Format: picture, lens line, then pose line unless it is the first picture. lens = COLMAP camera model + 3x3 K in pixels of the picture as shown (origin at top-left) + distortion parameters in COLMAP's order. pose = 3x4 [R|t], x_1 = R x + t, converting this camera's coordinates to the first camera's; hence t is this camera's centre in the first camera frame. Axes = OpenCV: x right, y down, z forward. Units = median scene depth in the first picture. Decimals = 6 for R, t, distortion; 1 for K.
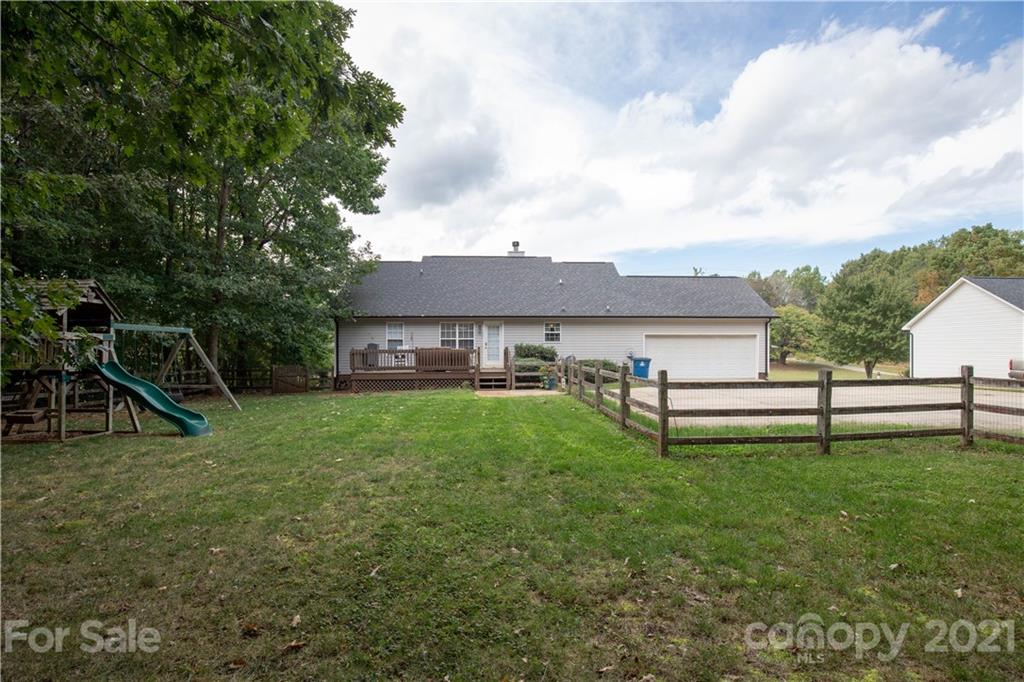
lens RADIAL K [[500.8, 0, 519.9], [0, 500.8, 340.2], [0, 0, 1]] dist [-0.004316, -0.000264]
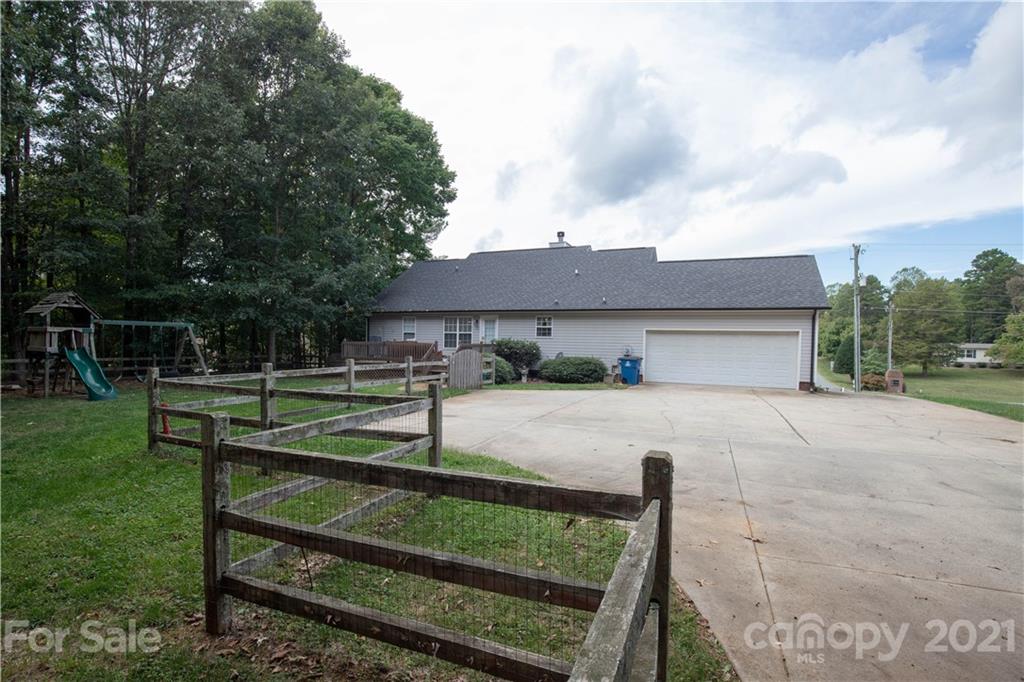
lens RADIAL K [[480.7, 0, 512.6], [0, 480.7, 341.6], [0, 0, 1]] dist [-0.005499, -0.001018]
pose [[0.898067, 0.018549, -0.439468, 0.406632], [-0.009920, 0.999710, 0.021923, -0.007647], [0.439747, -0.015329, 0.897991, 0.165705]]
